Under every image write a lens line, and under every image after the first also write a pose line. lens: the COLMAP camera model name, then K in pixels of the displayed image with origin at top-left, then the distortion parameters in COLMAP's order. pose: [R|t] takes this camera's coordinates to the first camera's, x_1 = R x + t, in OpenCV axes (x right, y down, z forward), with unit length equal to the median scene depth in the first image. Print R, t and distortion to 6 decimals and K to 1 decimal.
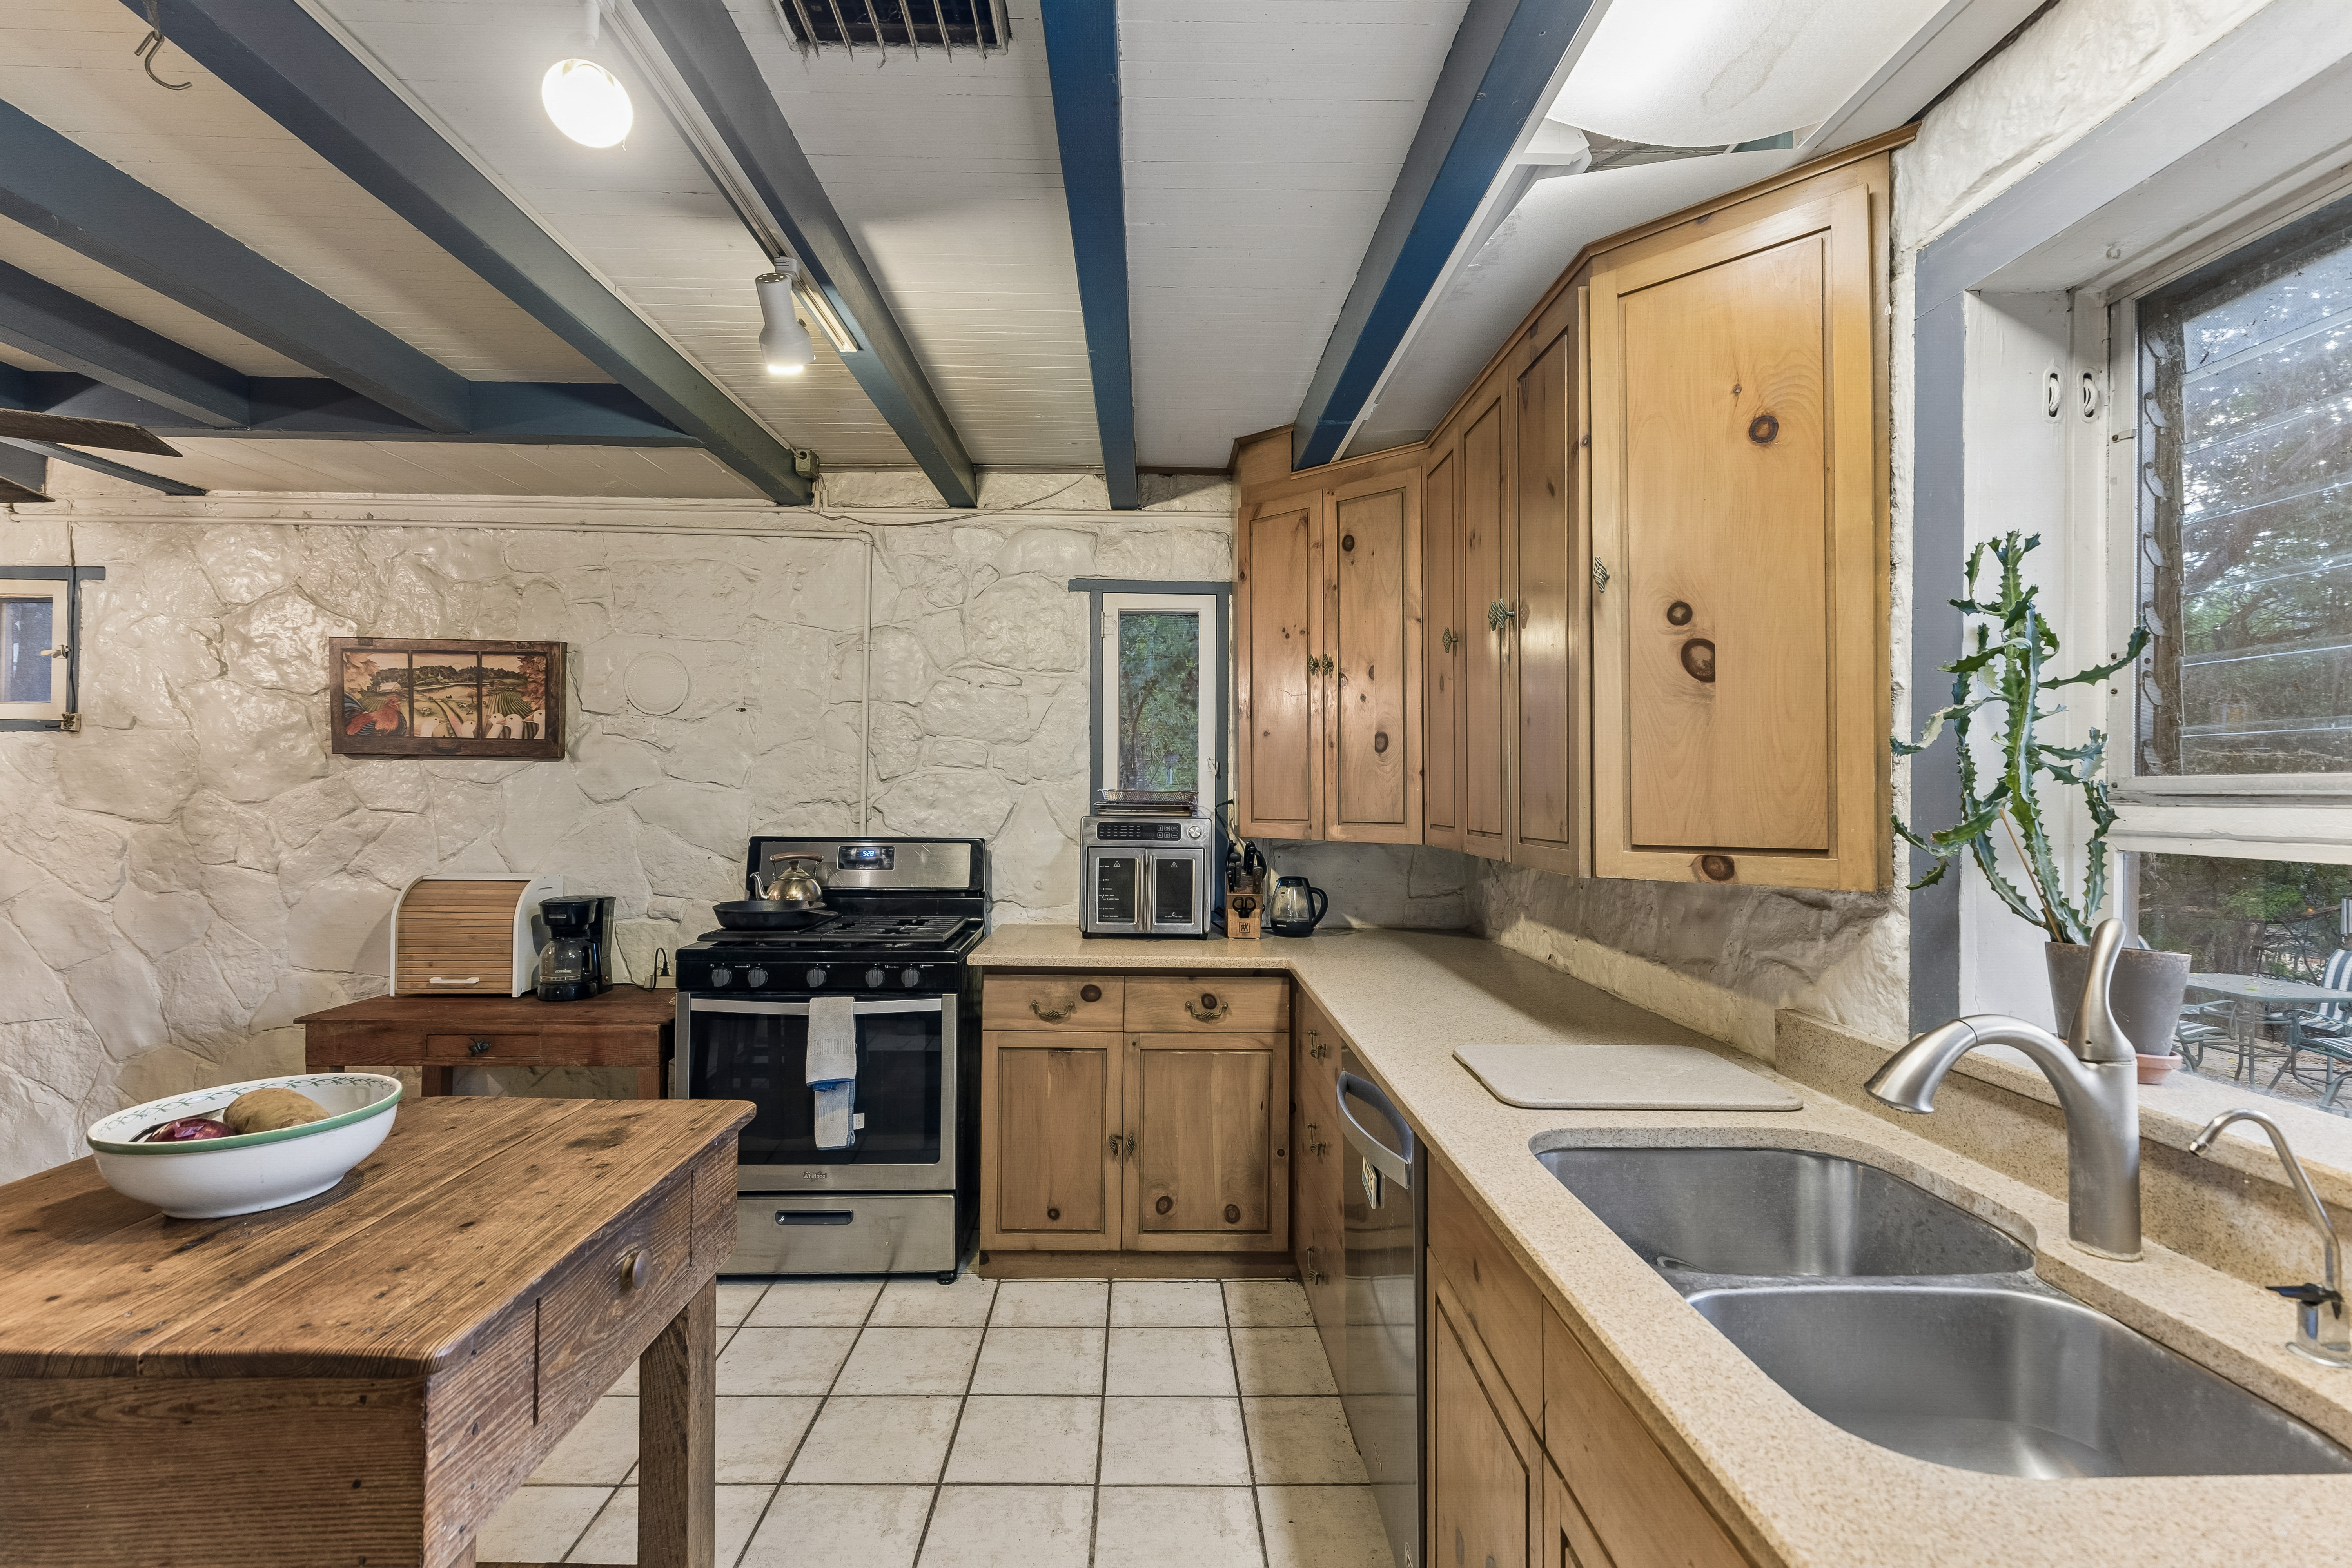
lens RADIAL K [[1068.6, 0, 1179.4], [0, 1068.6, 790.2], [0, 0, 1]] dist [0.005723, -0.001780]
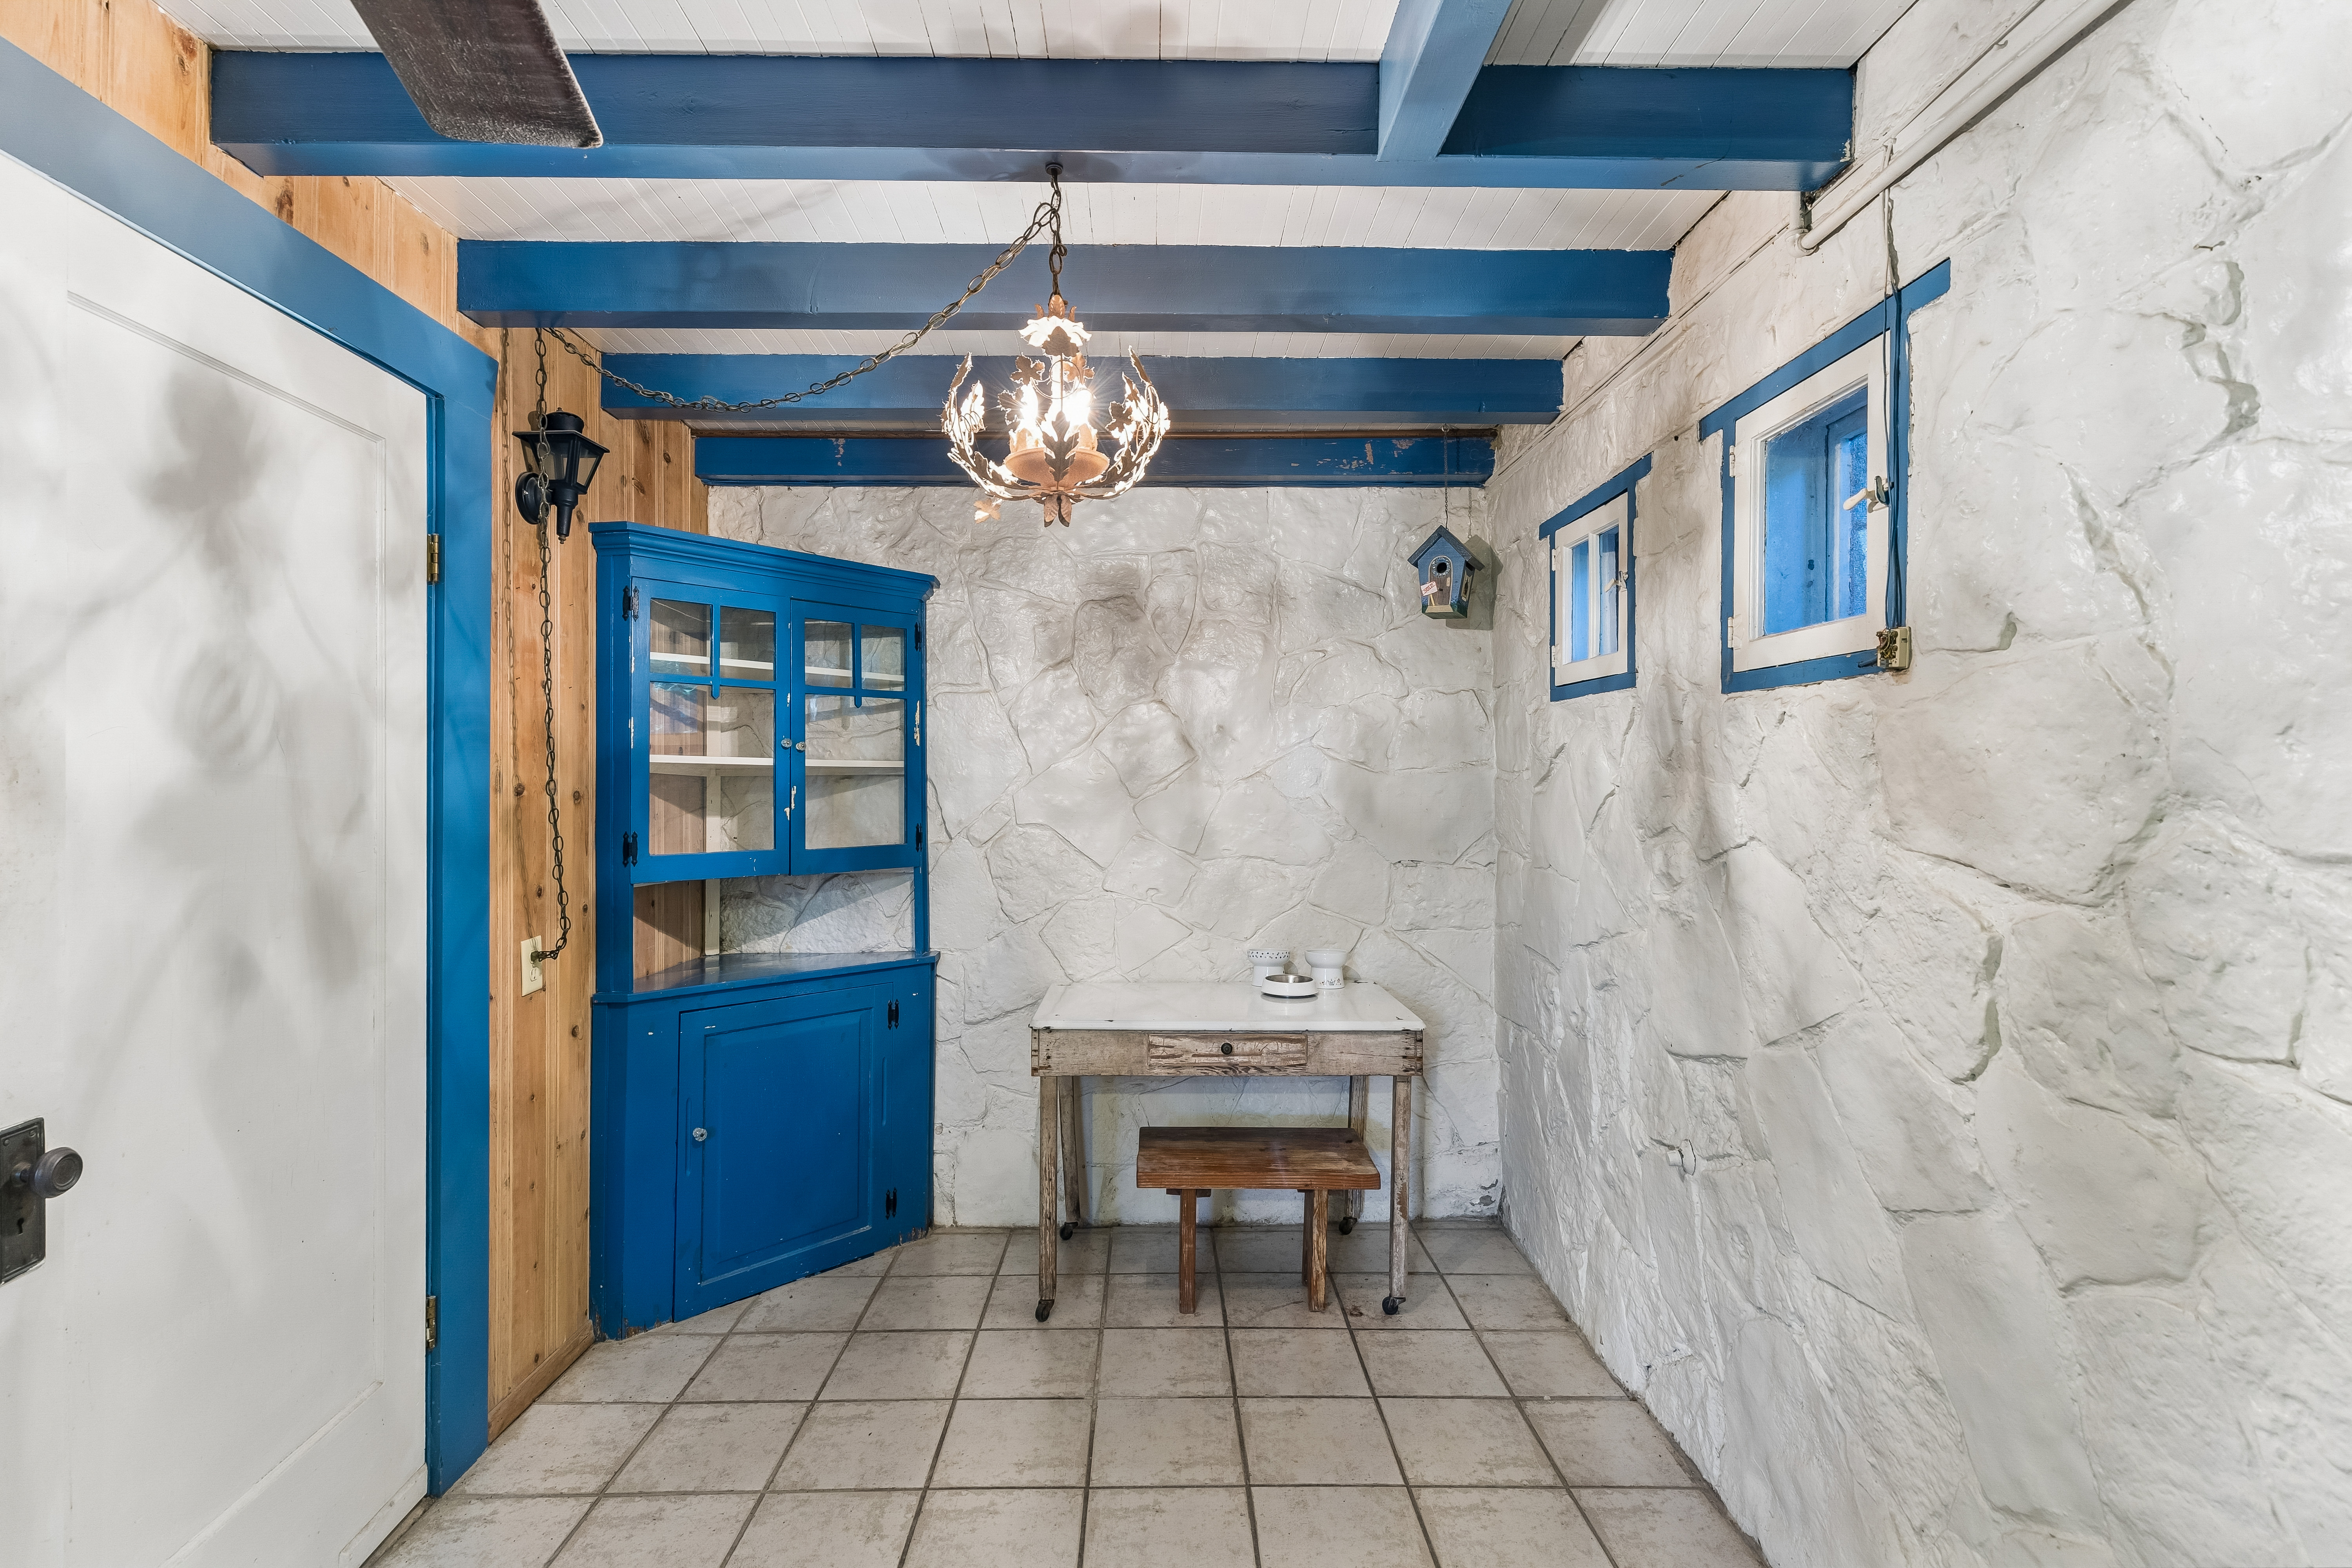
lens RADIAL K [[1068.6, 0, 1128.3], [0, 1068.6, 768.7], [0, 0, 1]] dist [0.005723, -0.001780]
pose [[-0.051455, -0.015784, -0.998551, -0.581199], [0.001017, 0.999874, -0.015857, -0.008287], [0.998675, -0.001832, -0.051432, 0.708440]]
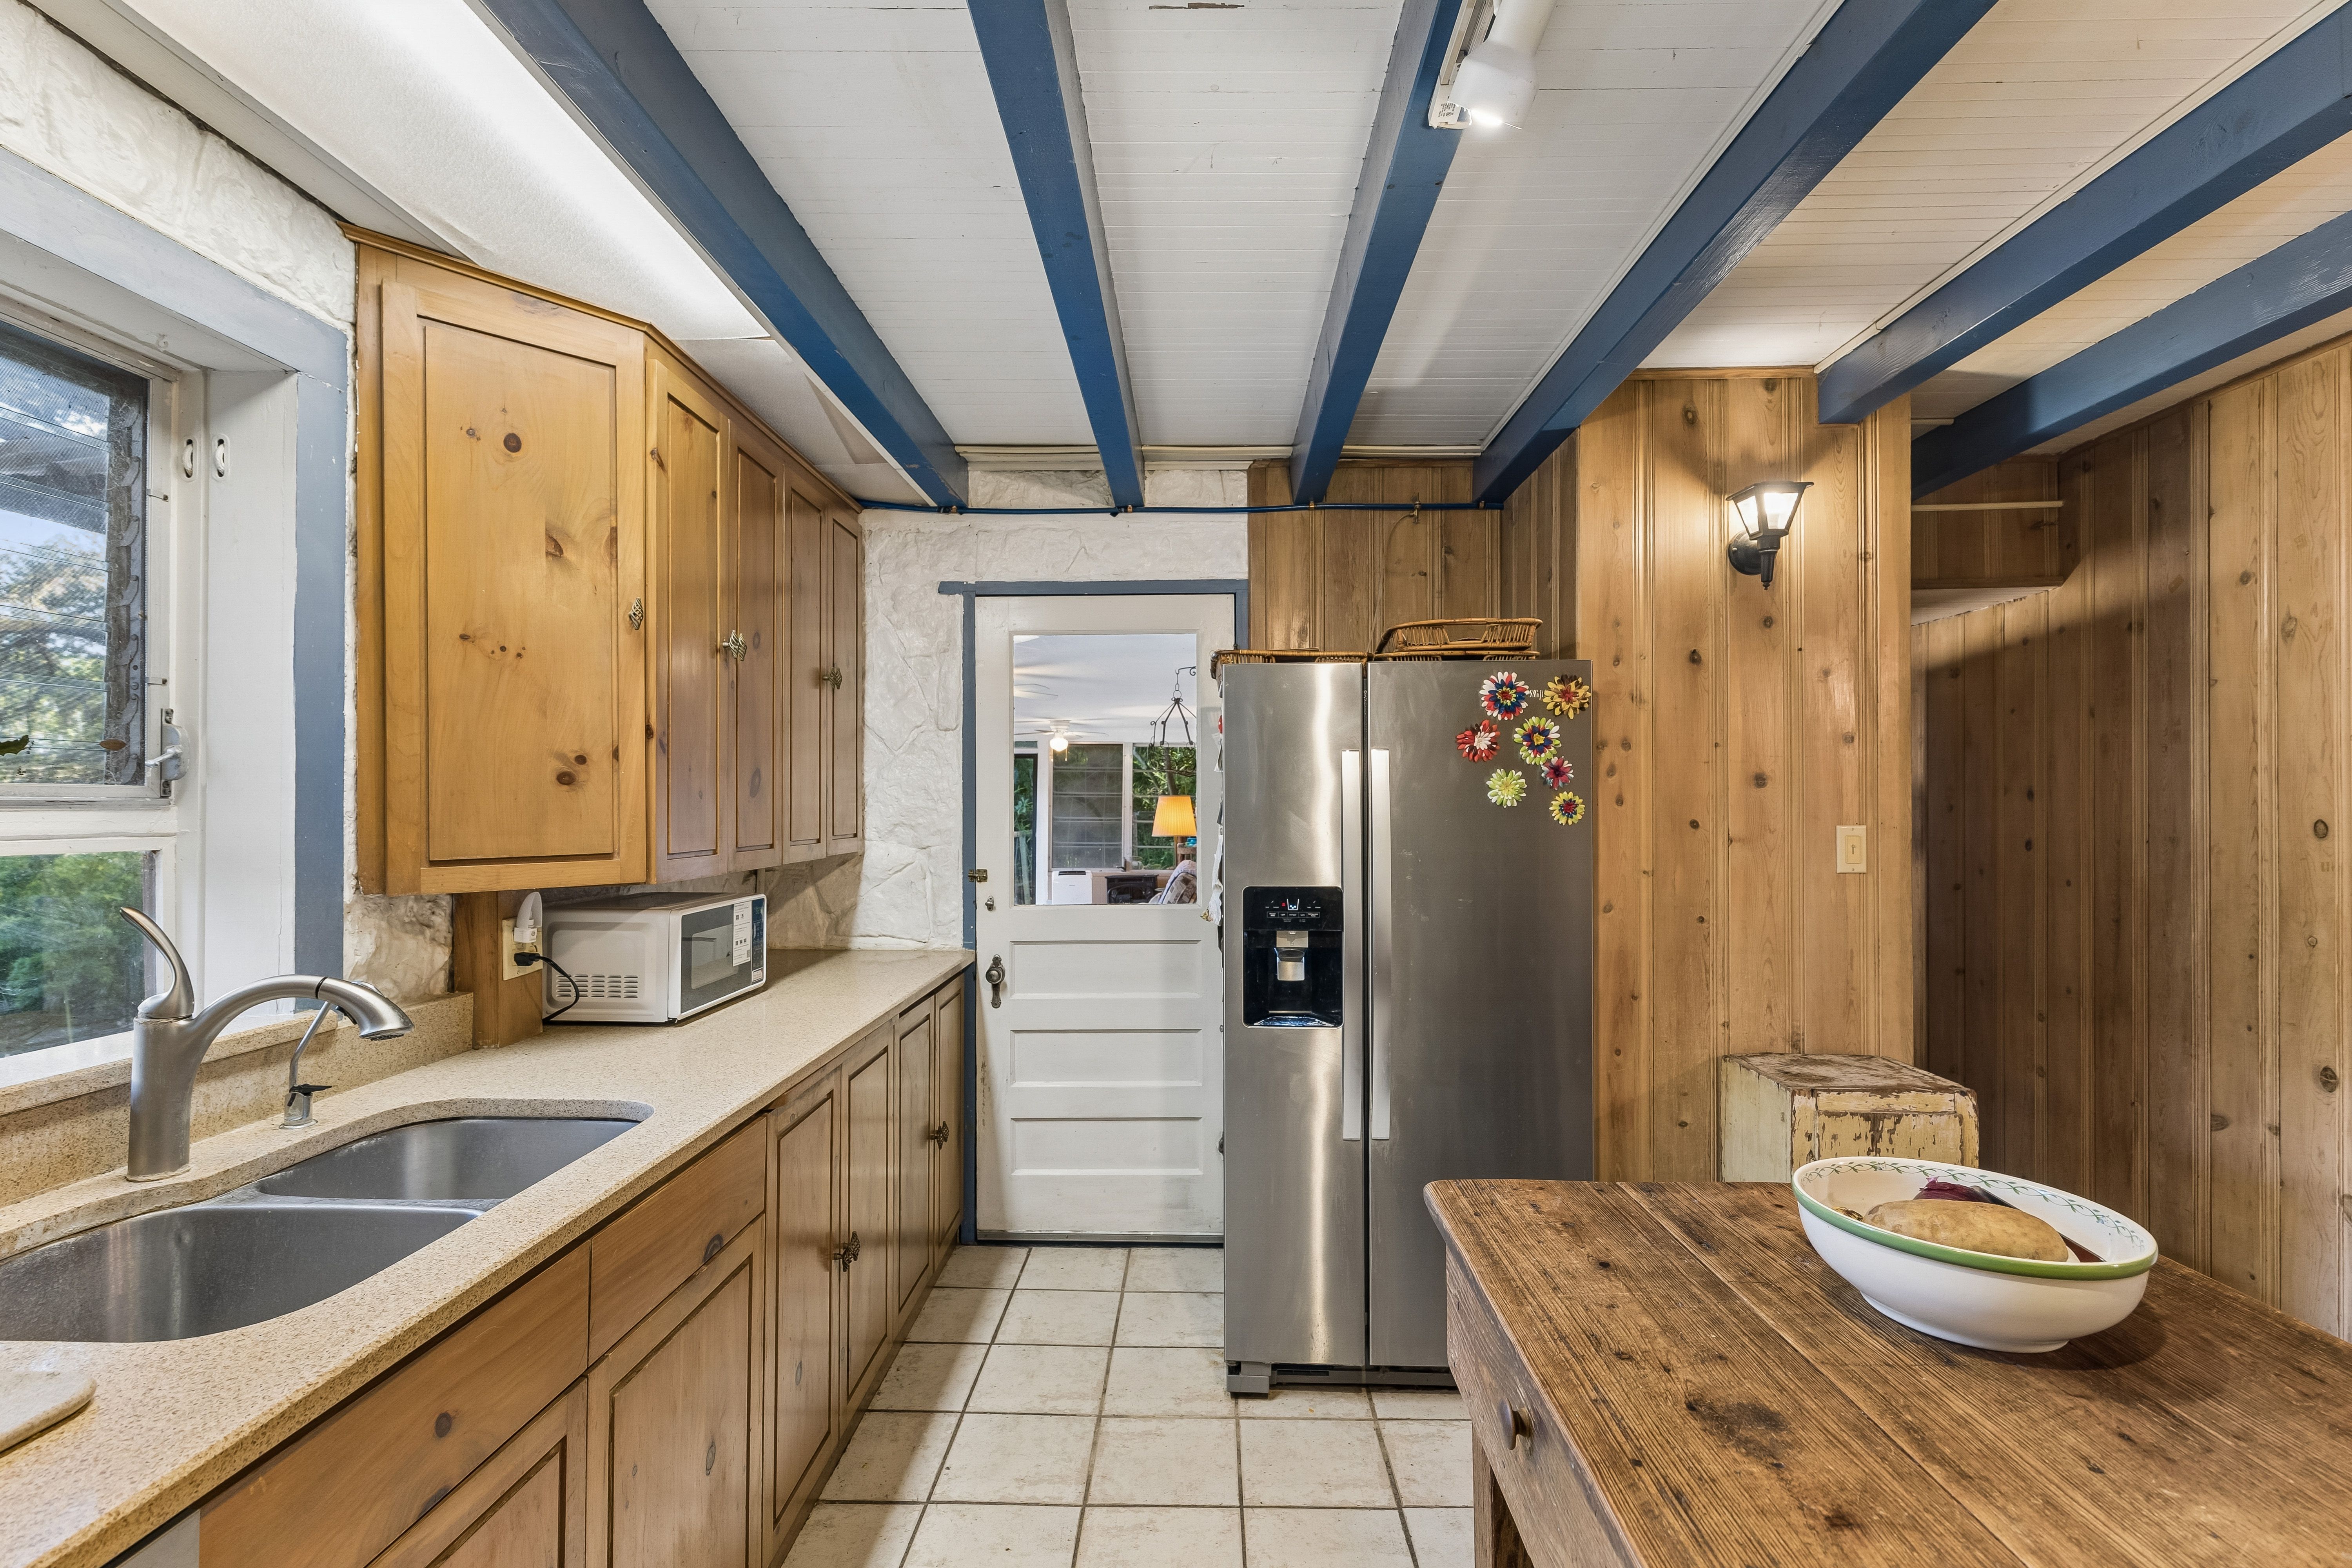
lens RADIAL K [[1068.6, 0, 1181.2], [0, 1068.6, 799.6], [0, 0, 1]] dist [0.005723, -0.001780]
pose [[-0.998614, -0.010363, 0.051611, -0.111051], [-0.010607, 0.999934, -0.004451, -0.001929], [-0.051561, -0.004992, -0.998657, 0.671282]]
